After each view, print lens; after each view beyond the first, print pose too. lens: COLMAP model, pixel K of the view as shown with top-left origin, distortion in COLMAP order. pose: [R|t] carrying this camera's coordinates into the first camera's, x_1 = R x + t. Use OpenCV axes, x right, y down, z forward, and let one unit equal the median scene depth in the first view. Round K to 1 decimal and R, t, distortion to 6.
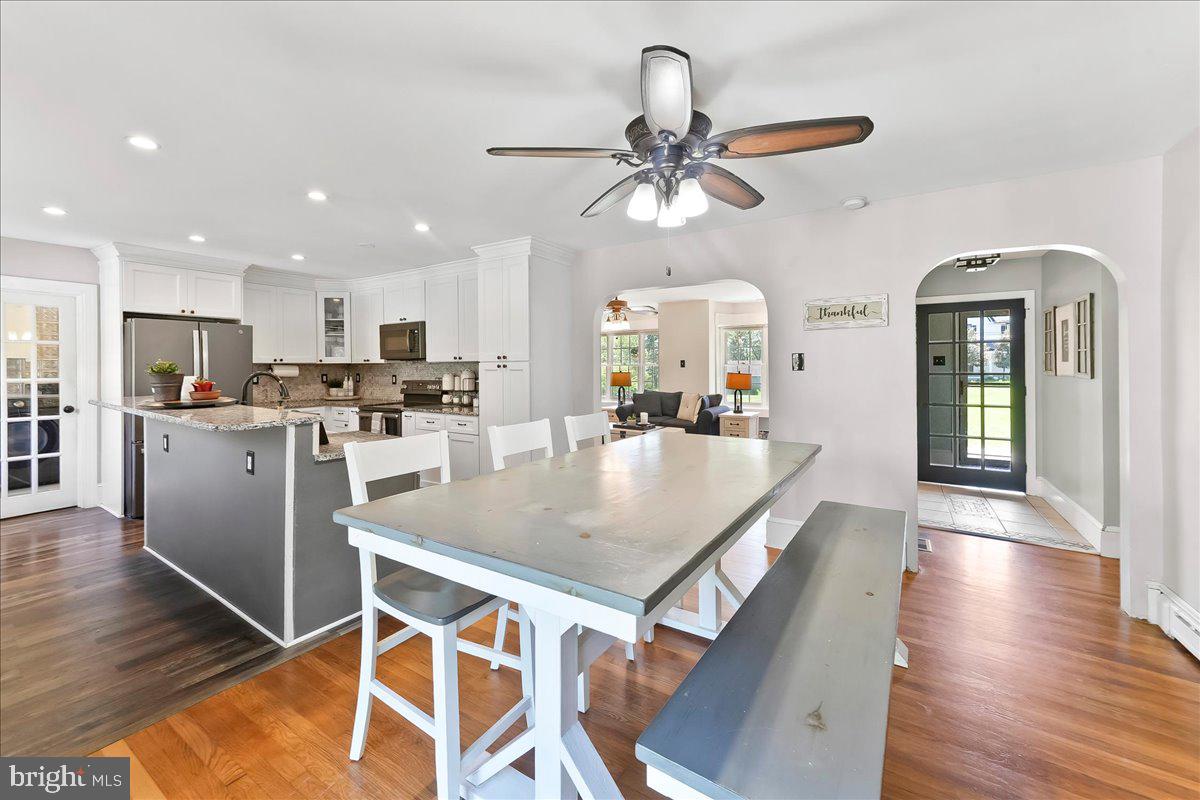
lens RADIAL K [[484.5, 0, 600.0], [0, 484.5, 369.7], [0, 0, 1]] dist [-0.000092, 0.000310]
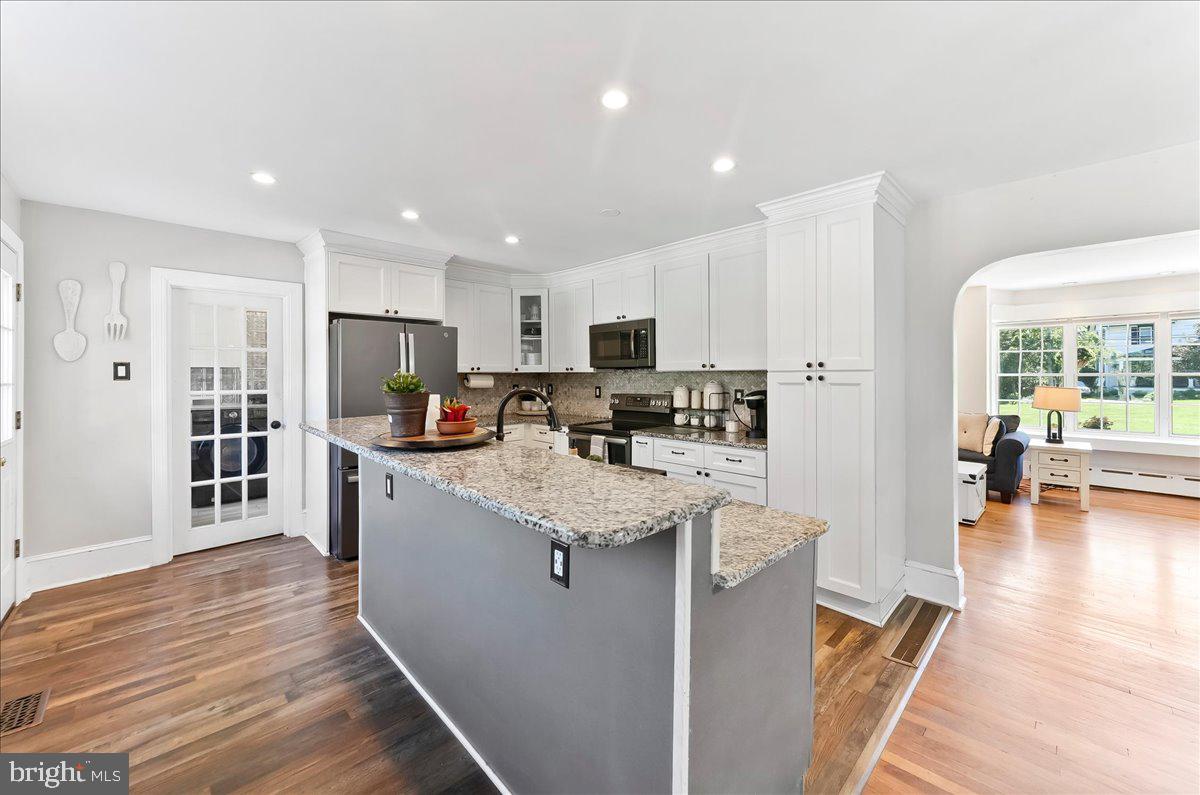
lens RADIAL K [[469.3, 0, 598.2], [0, 469.3, 378.1], [0, 0, 1]] dist [-0.001581, -0.000012]
pose [[0.974947, 0.003581, -0.222410, -0.288944], [-0.003005, 0.999991, 0.002929, -0.006950], [0.222419, -0.002187, 0.974949, 0.257744]]
